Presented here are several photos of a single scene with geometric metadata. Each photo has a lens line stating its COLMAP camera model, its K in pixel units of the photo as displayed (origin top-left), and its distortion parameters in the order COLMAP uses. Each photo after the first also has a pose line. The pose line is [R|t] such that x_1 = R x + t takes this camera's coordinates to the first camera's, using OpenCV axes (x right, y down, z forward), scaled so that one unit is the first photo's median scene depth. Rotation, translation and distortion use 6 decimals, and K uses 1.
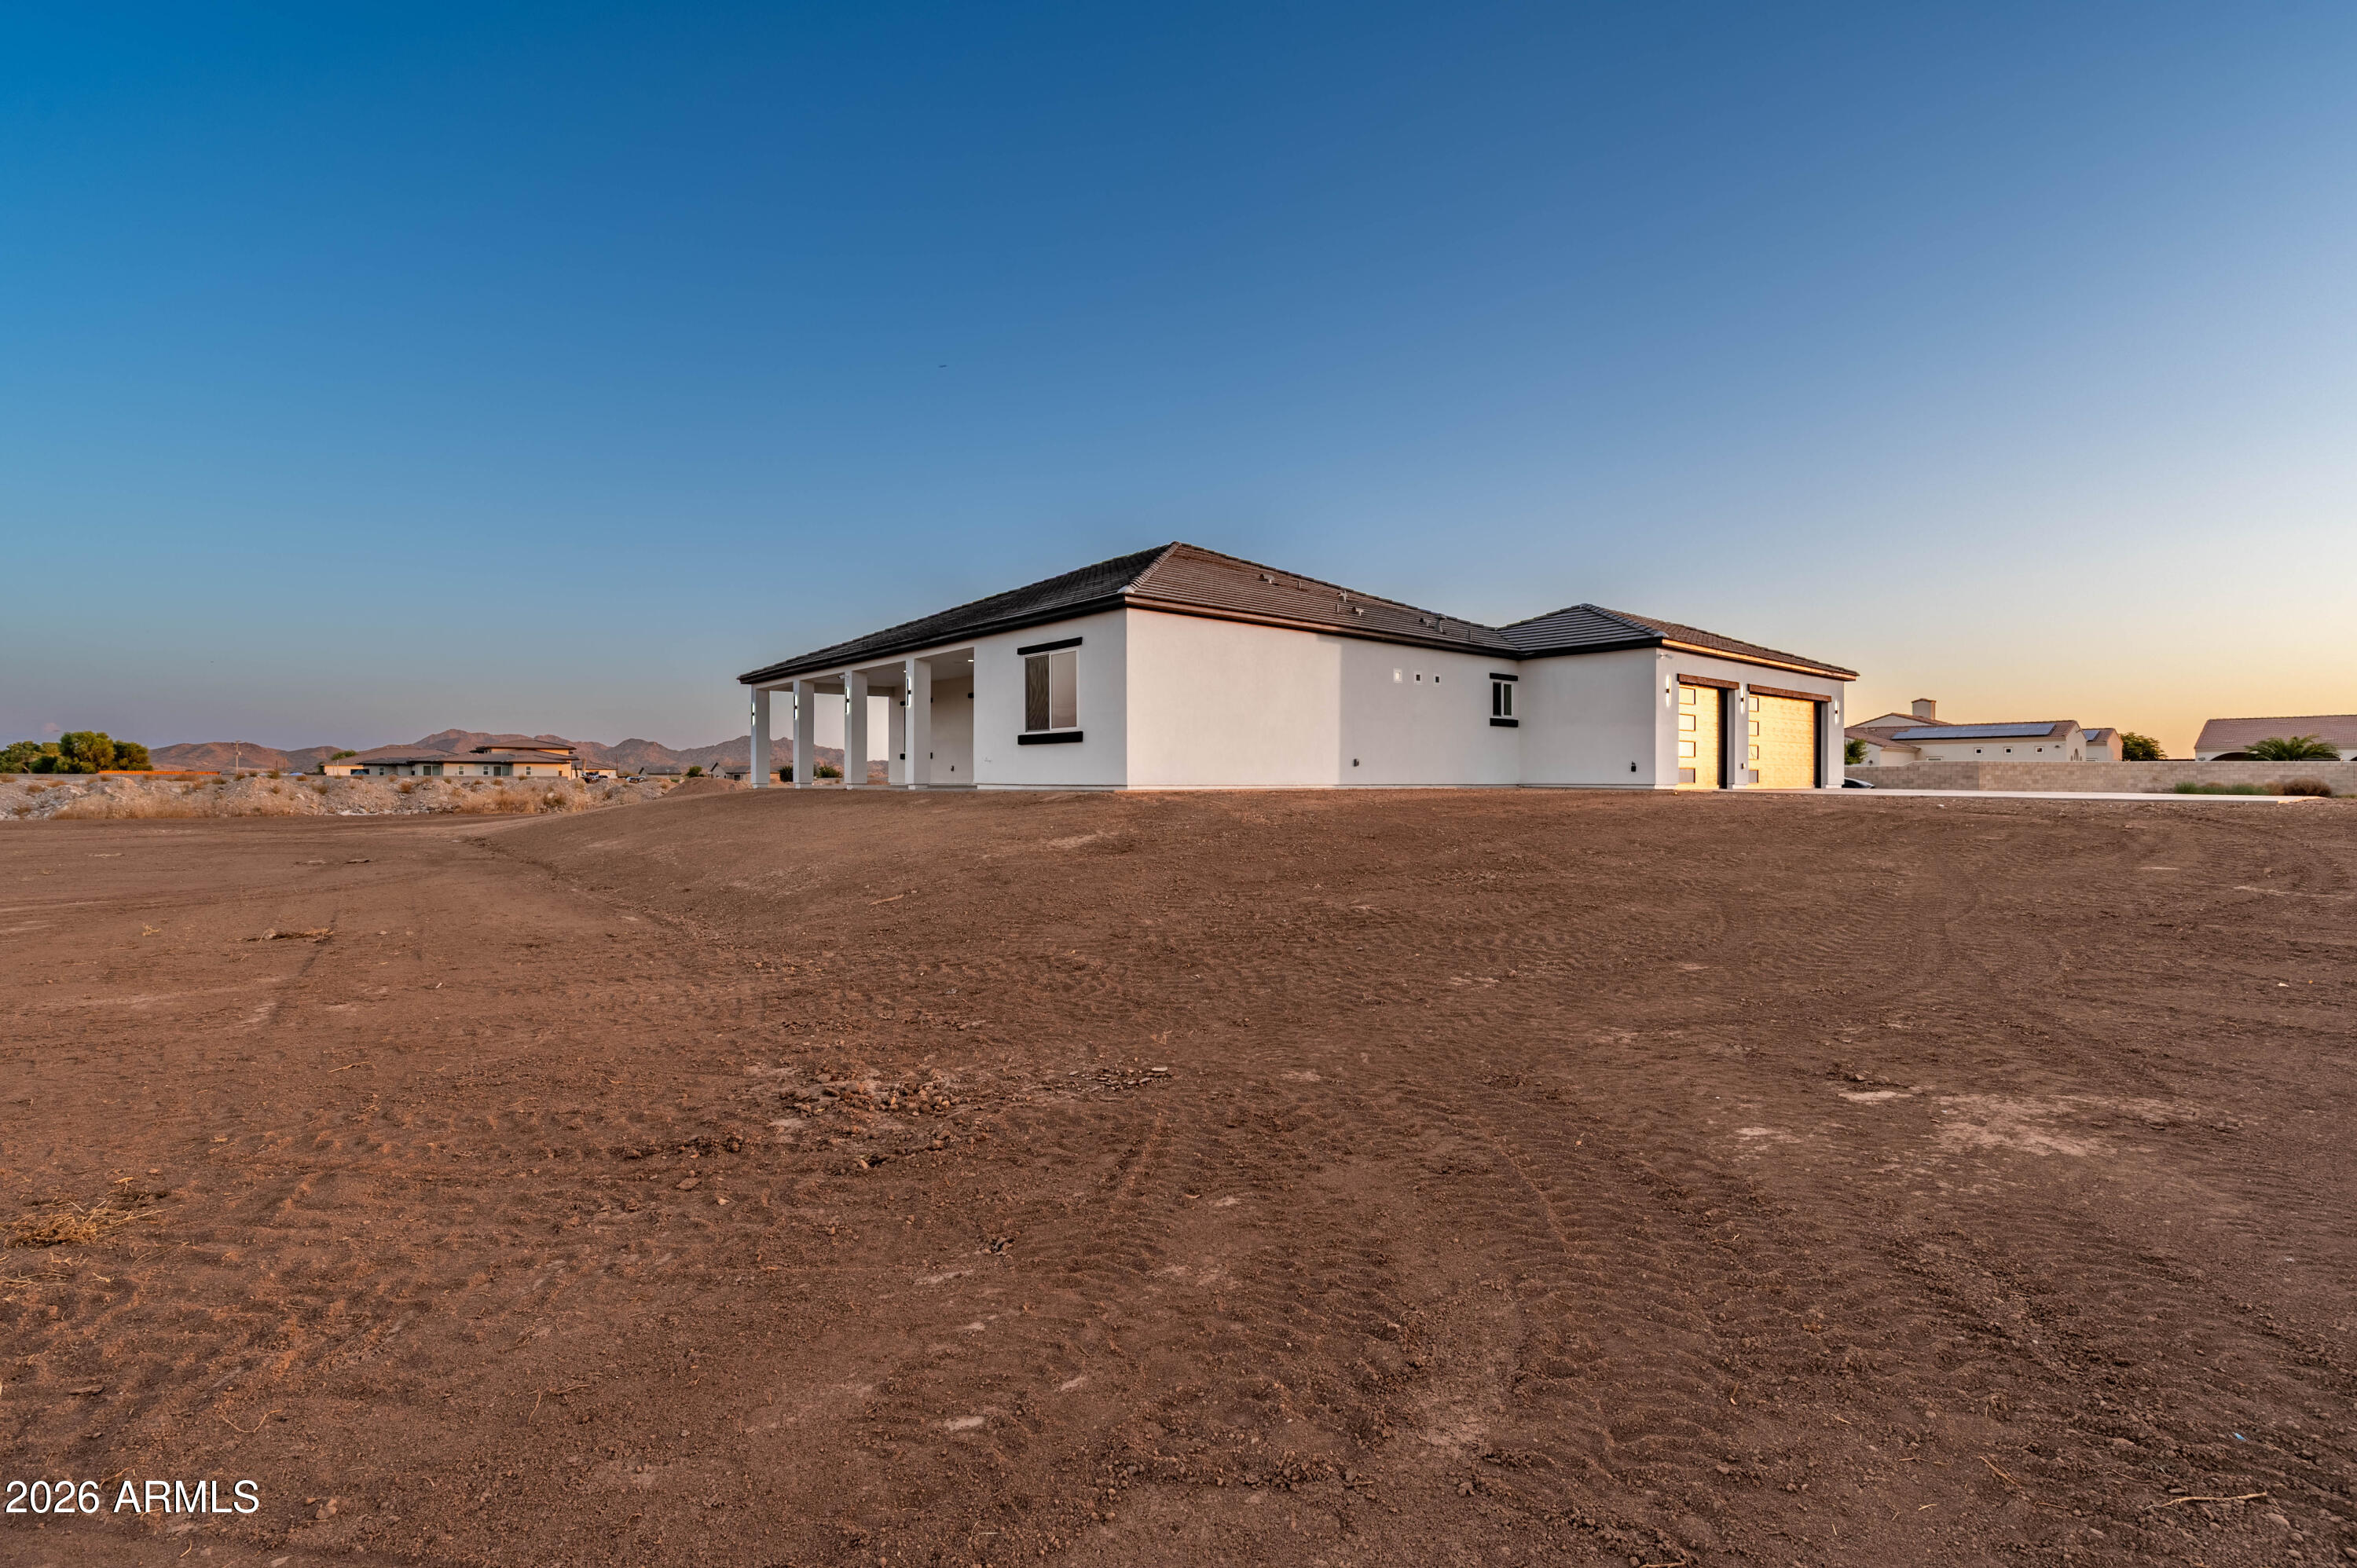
lens RADIAL K [[1056.3, 0, 1161.4], [0, 1056.3, 780.7], [0, 0, 1]] dist [0.004289, 0.000544]
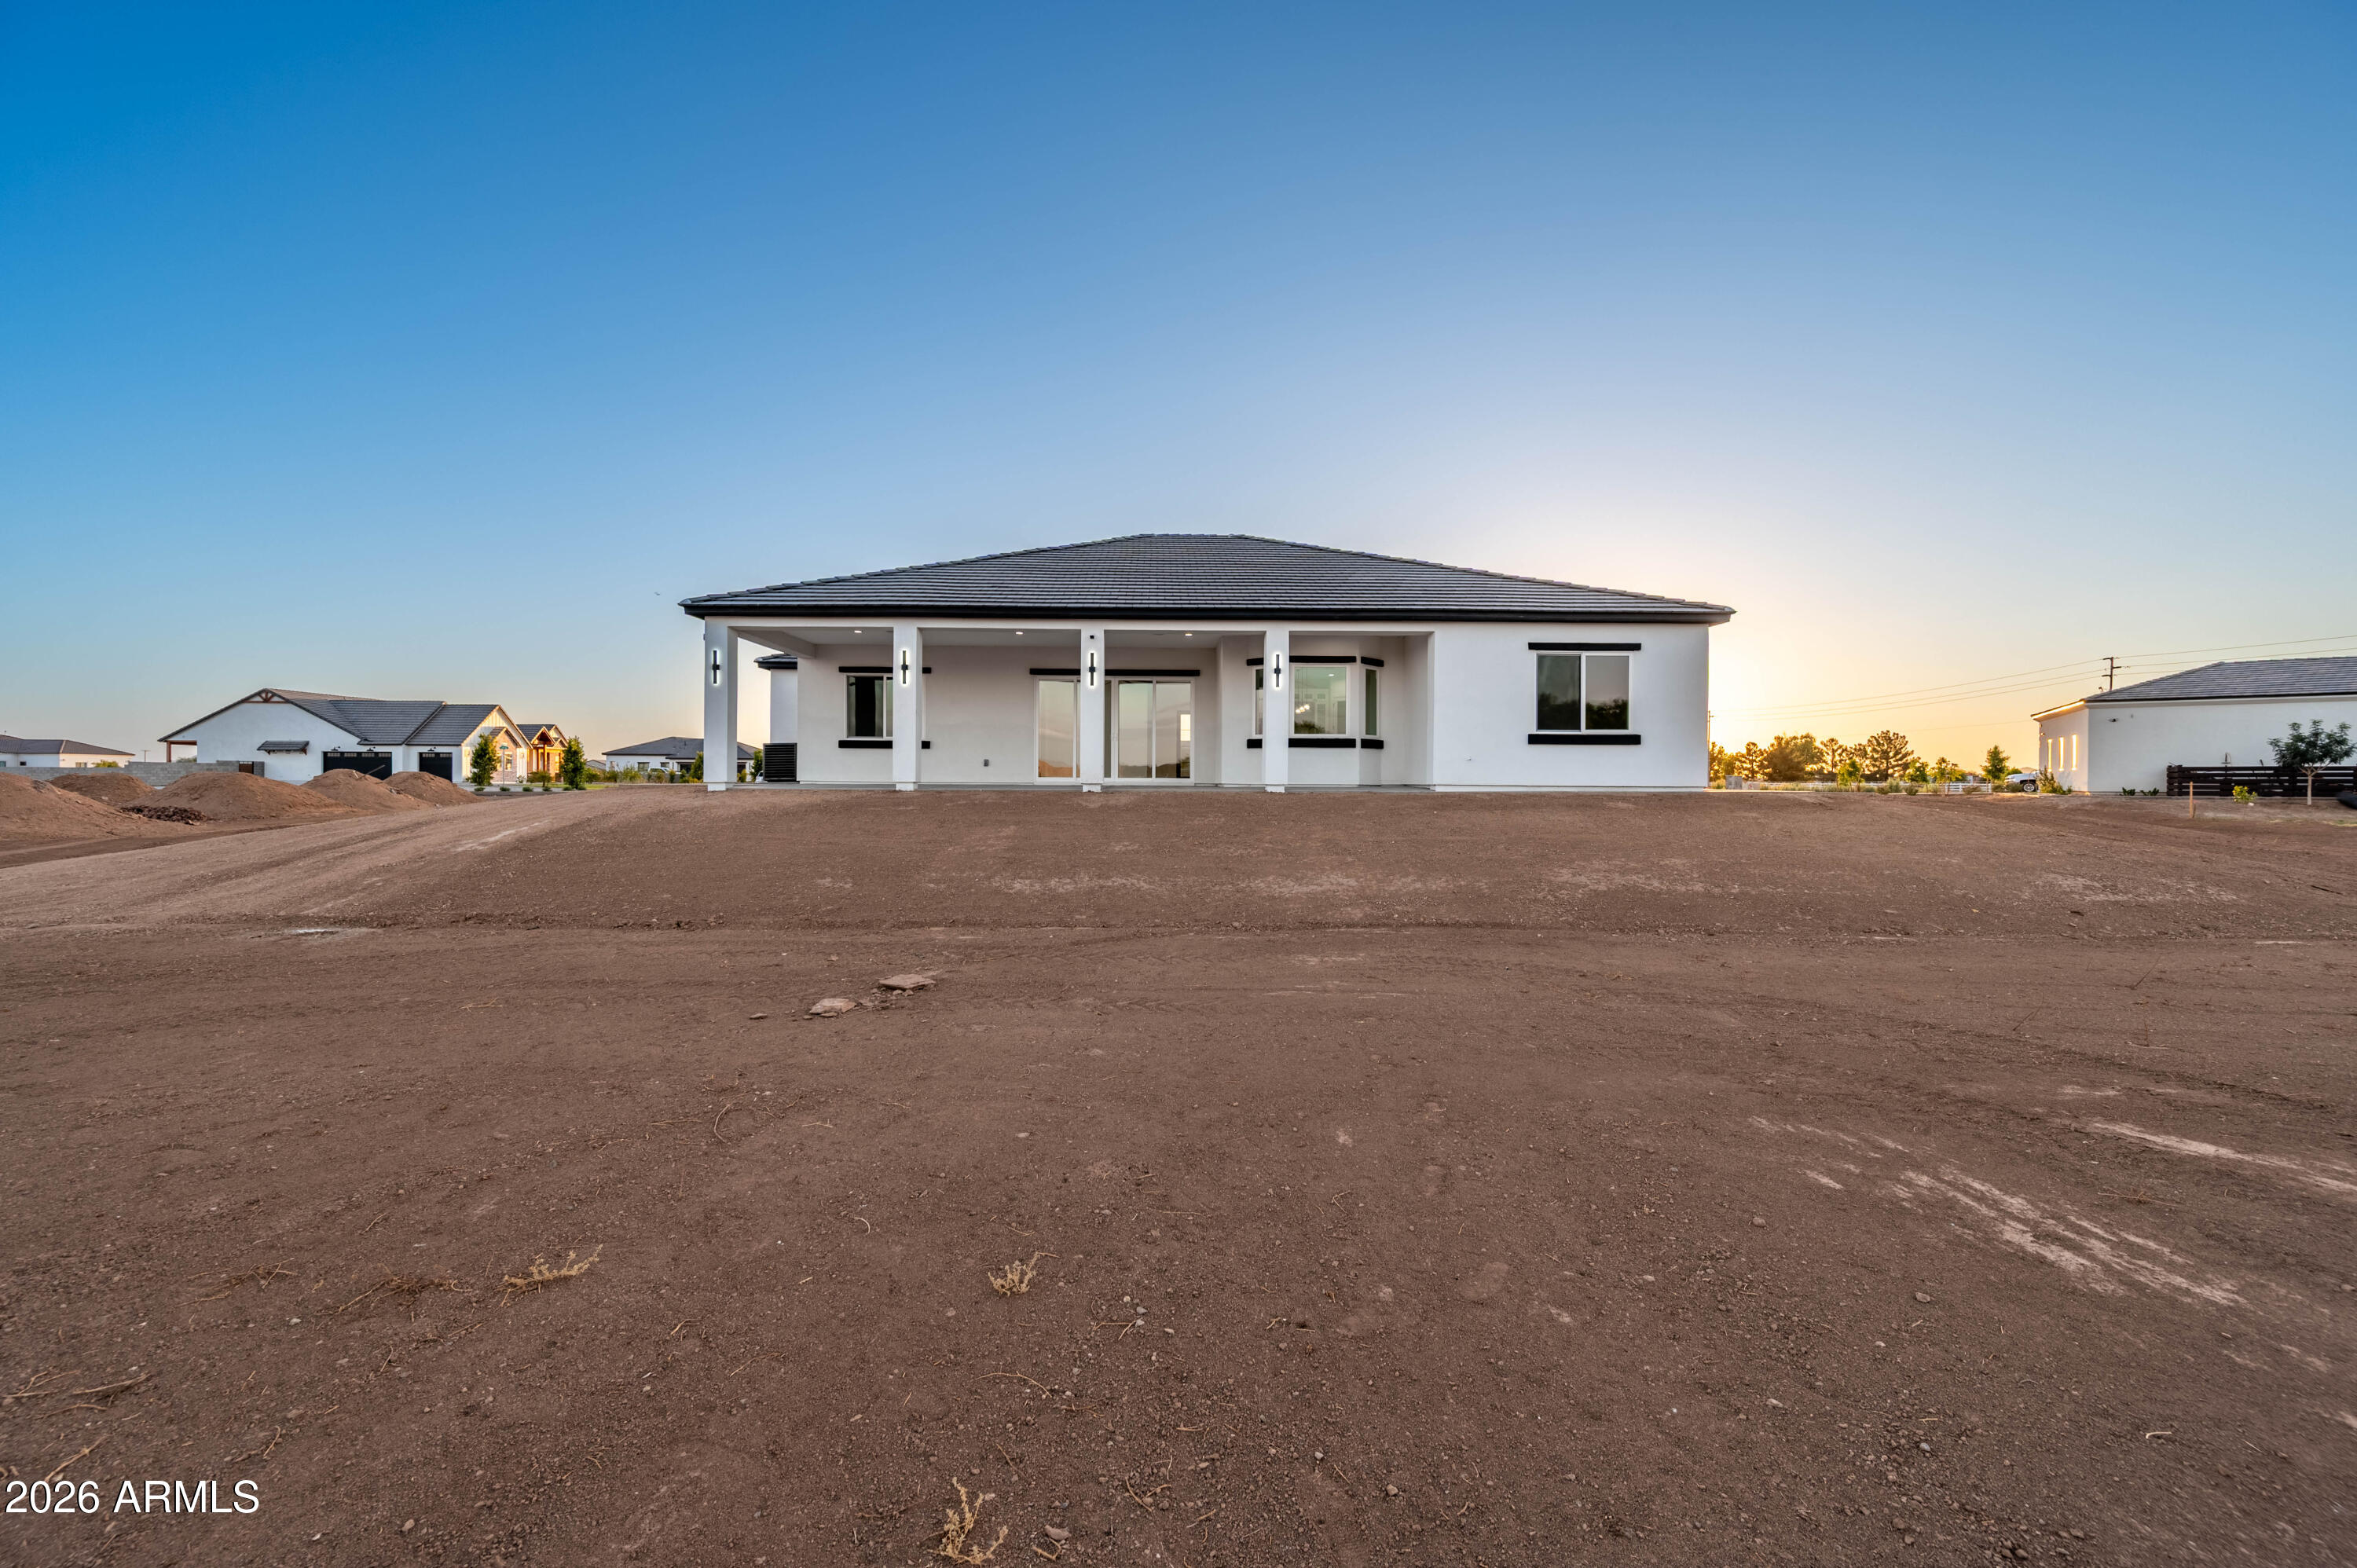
lens RADIAL K [[951.6, 0, 1153.2], [0, 951.6, 788.4], [0, 0, 1]] dist [0.002662, 0.000141]
pose [[0.631559, -0.005299, 0.775309, -0.715649], [-0.004471, 0.999935, 0.010476, -0.001536], [-0.775315, -0.010083, 0.631495, 0.516183]]
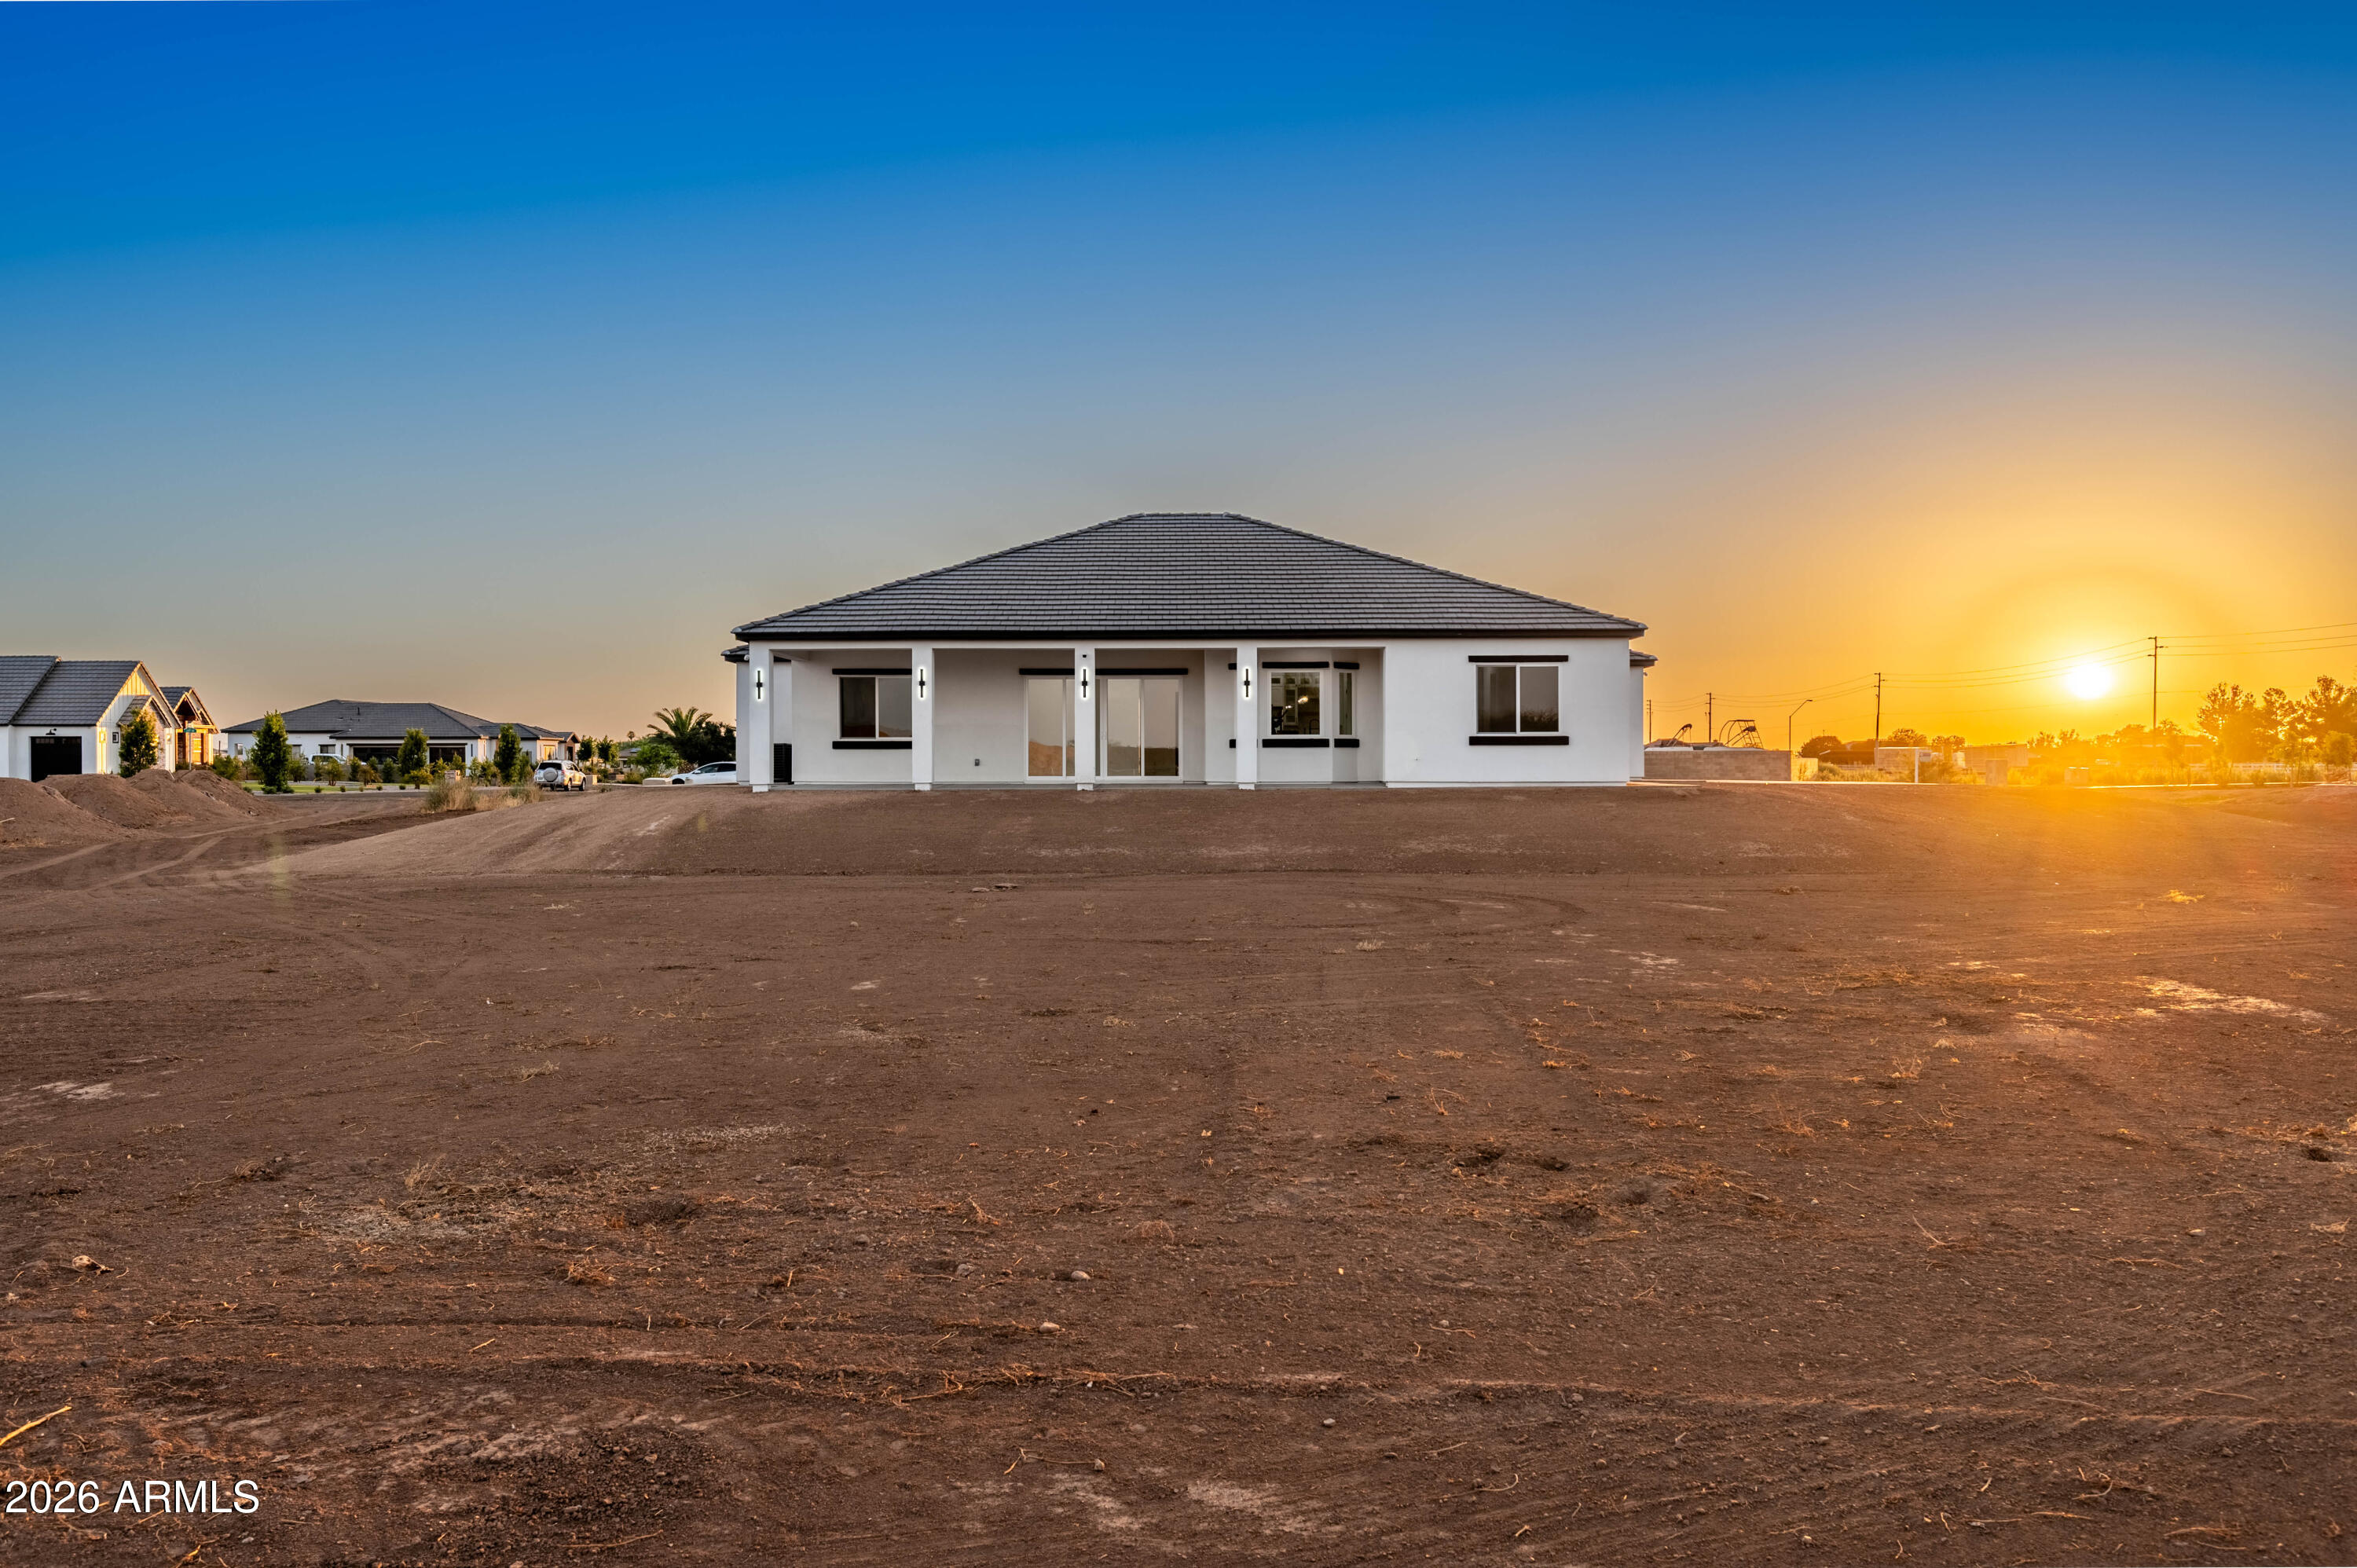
lens RADIAL K [[1900.4, 0, 1176.6], [0, 1900.4, 782.1], [0, 0, 1]] dist [0.004105, -0.000904]
pose [[0.629383, -0.010310, 0.777027, -1.293180], [0.002861, 0.999936, 0.010950, -0.013472], [-0.777090, -0.004669, 0.629372, 0.015706]]
